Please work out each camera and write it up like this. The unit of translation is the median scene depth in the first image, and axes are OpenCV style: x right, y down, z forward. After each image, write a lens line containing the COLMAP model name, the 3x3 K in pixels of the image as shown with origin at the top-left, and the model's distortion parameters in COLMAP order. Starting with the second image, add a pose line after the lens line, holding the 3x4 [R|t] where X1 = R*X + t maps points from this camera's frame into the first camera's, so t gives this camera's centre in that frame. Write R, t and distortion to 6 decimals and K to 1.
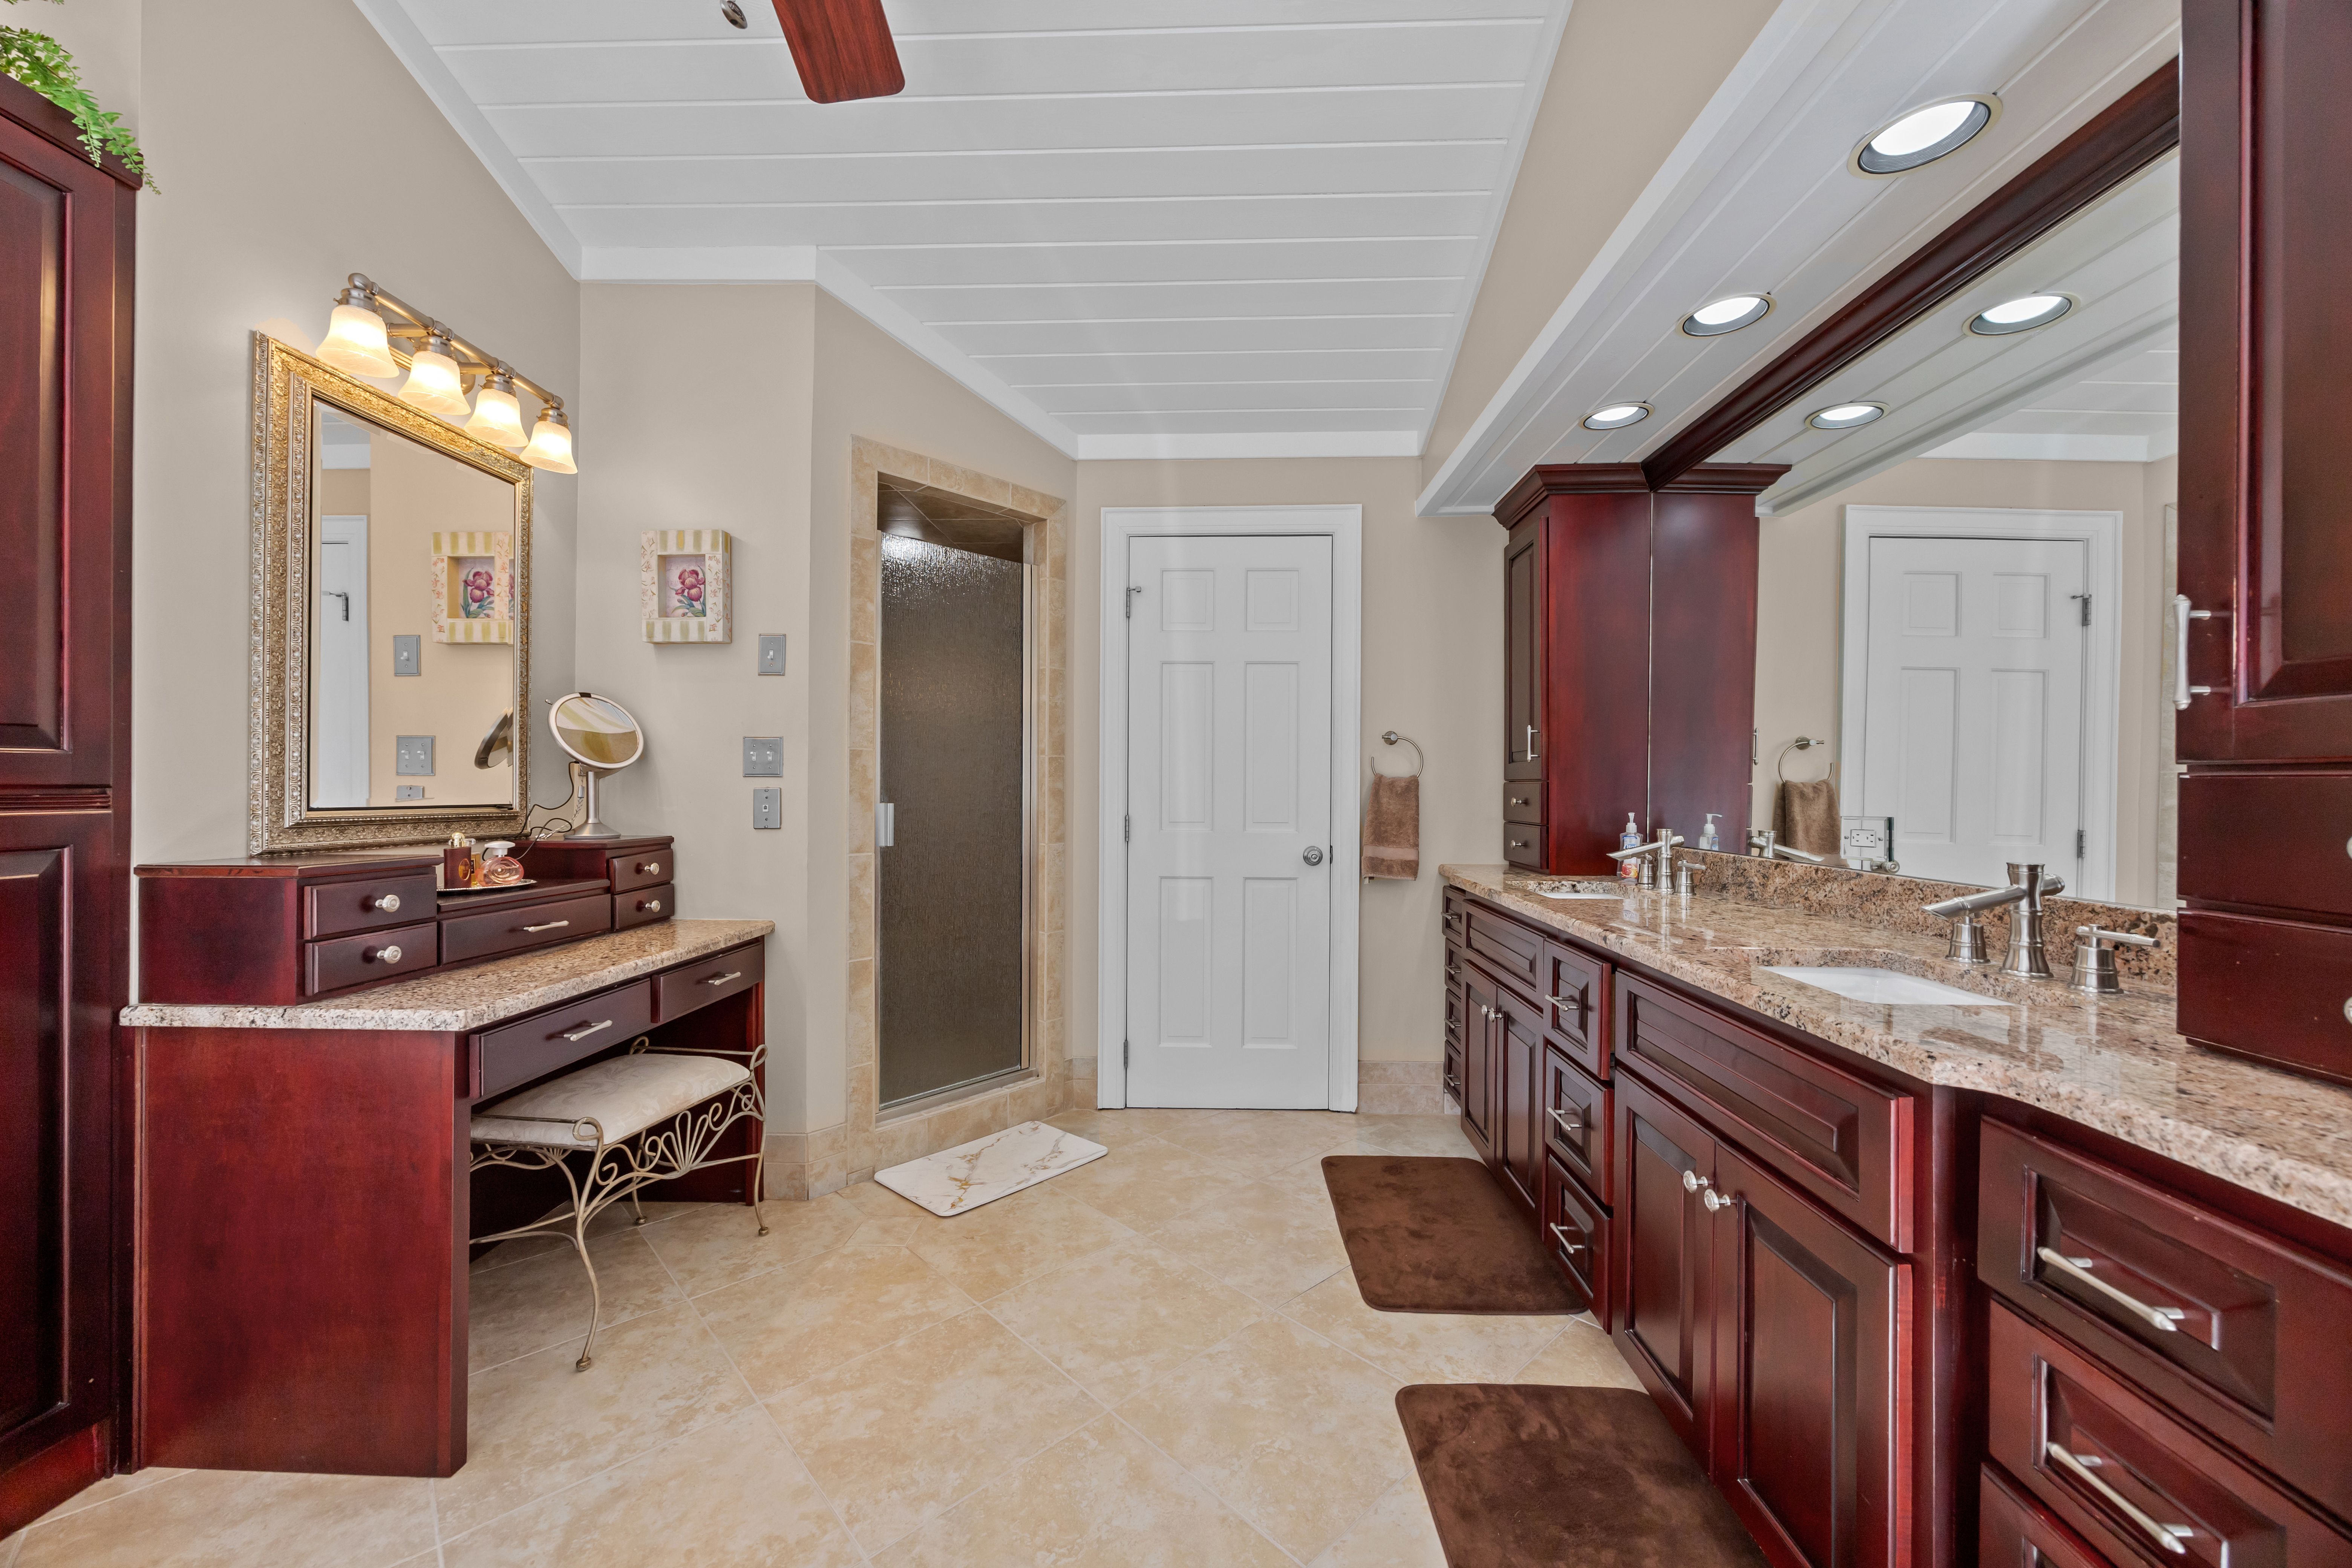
lens RADIAL K [[900.4, 0, 1184.9], [0, 900.4, 787.3], [0, 0, 1]] dist [-0.005855, -0.000420]
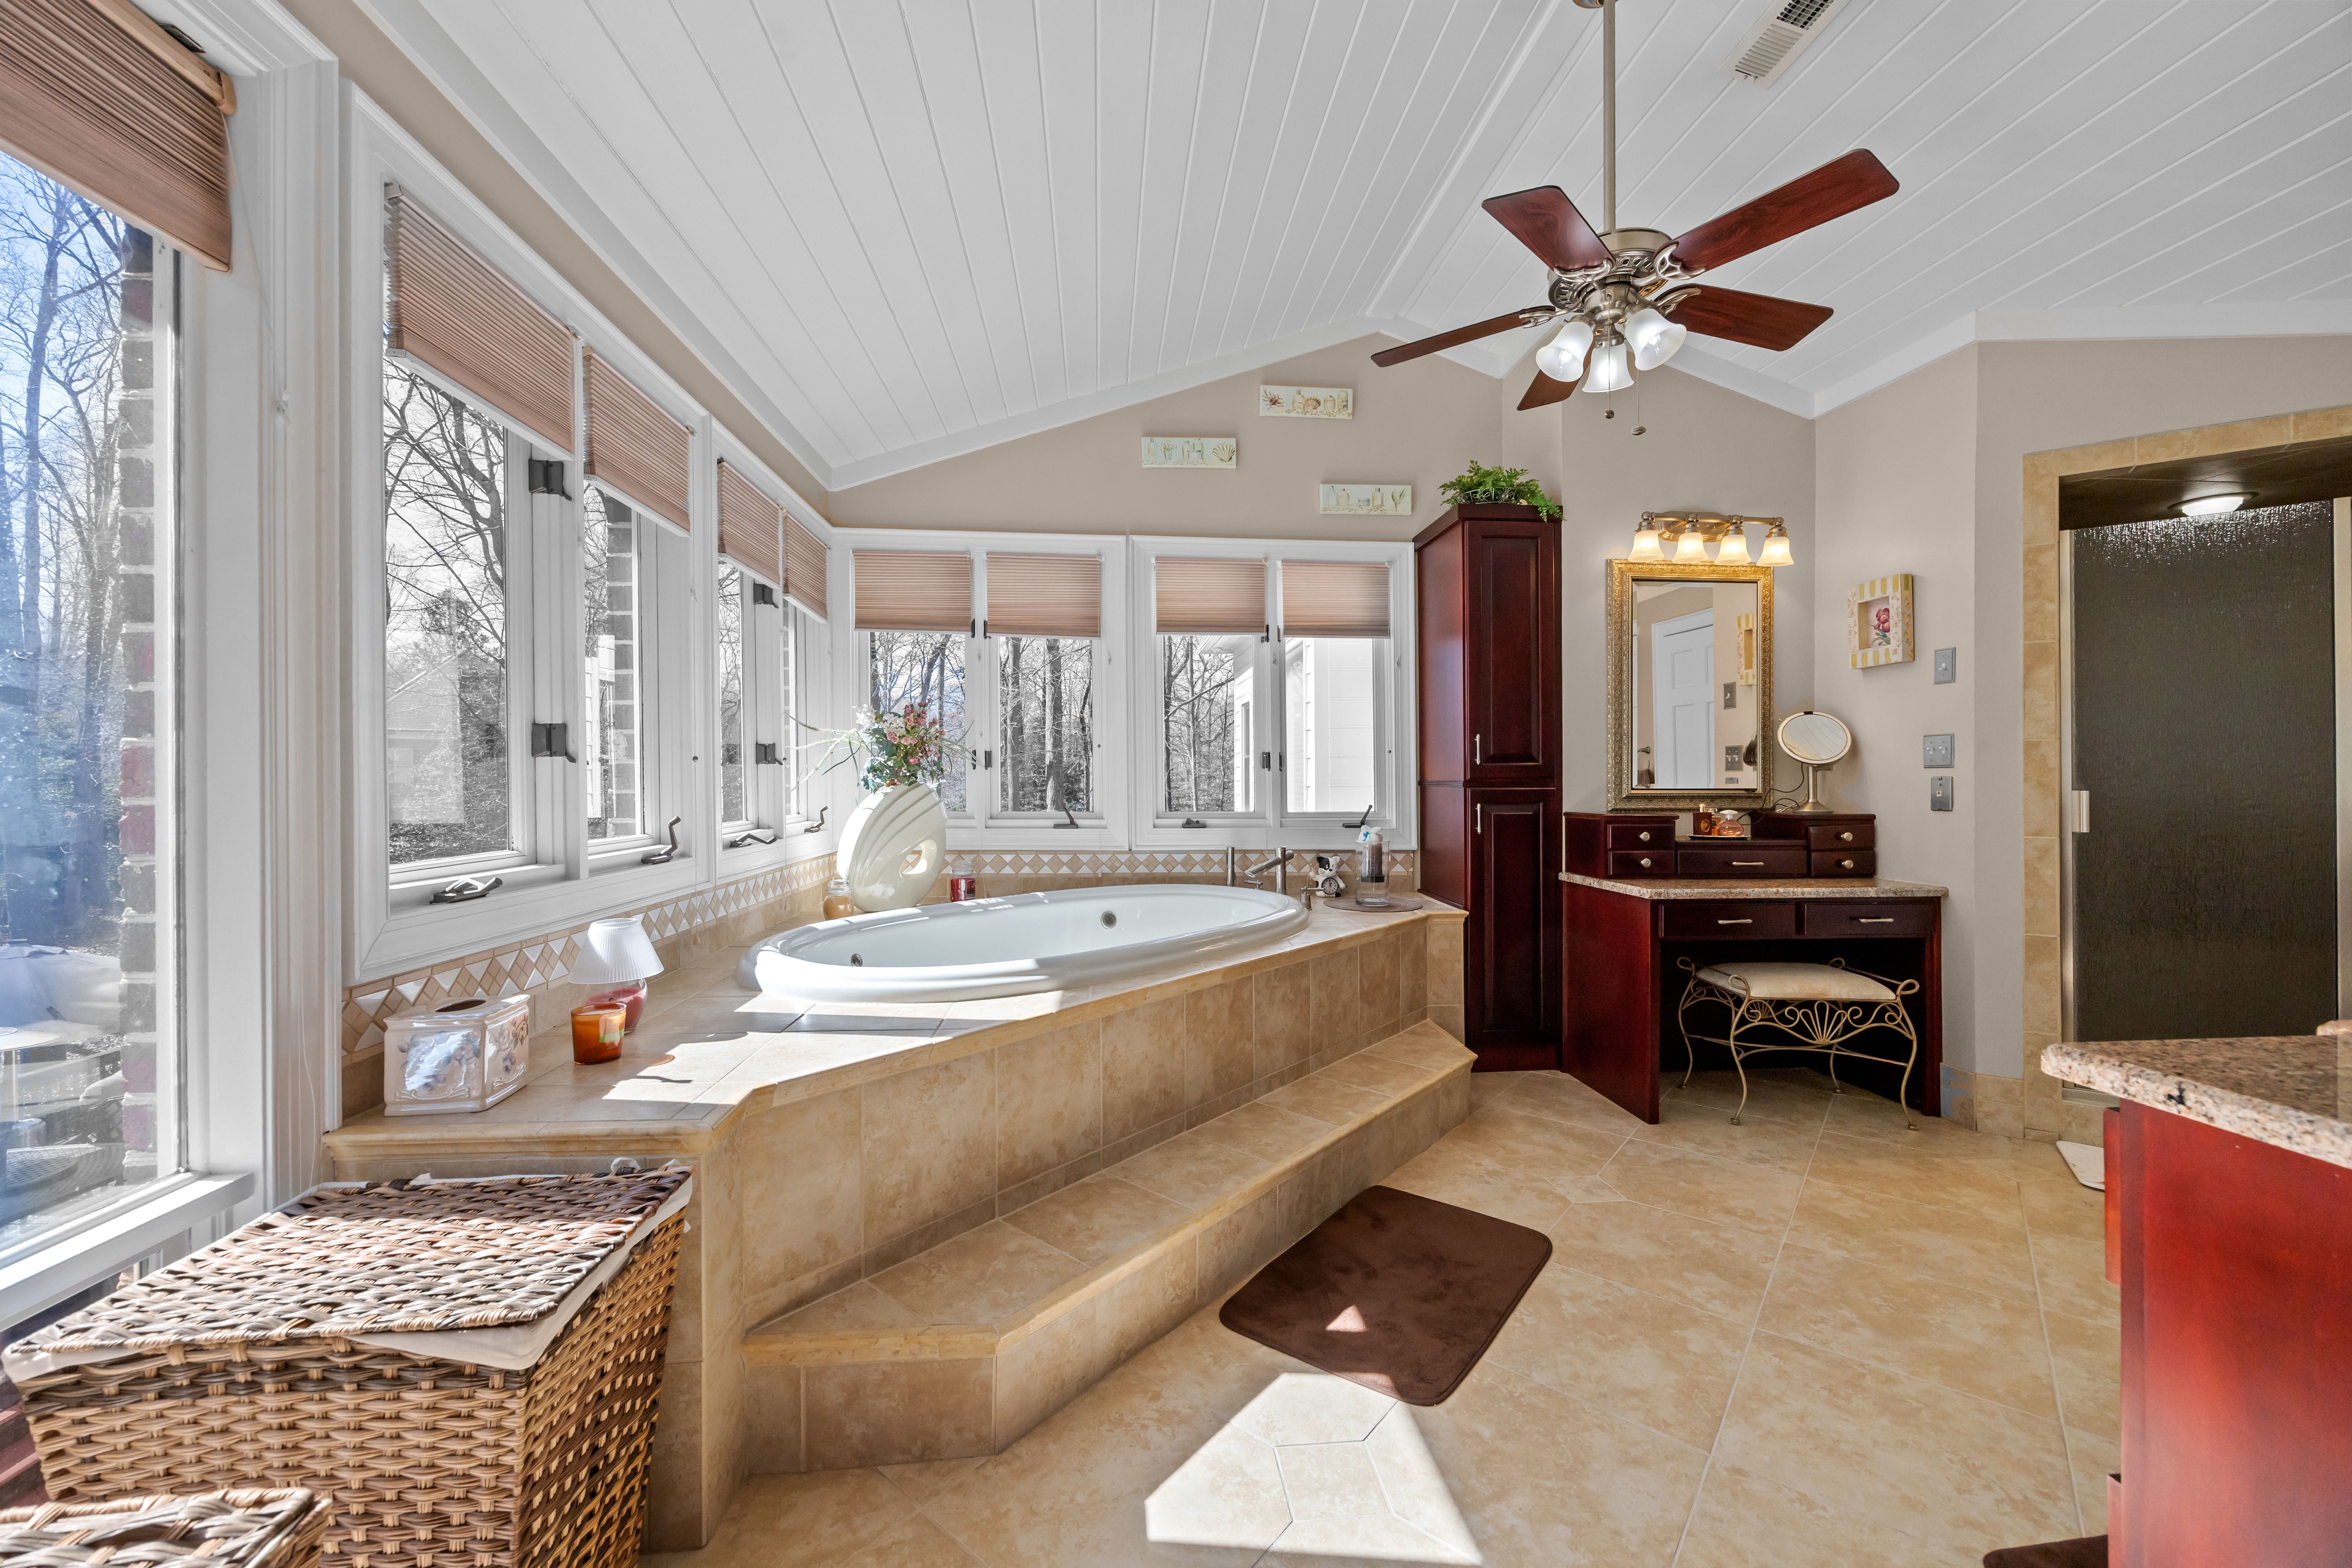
lens RADIAL K [[900.4, 0, 1173.9], [0, 900.4, 781.8], [0, 0, 1]] dist [-0.005855, -0.000420]
pose [[0.110842, -0.004510, -0.993828, 0.670576], [0.002148, 0.999988, -0.004298, 0.011373], [0.993836, -0.001658, 0.110850, -0.172557]]
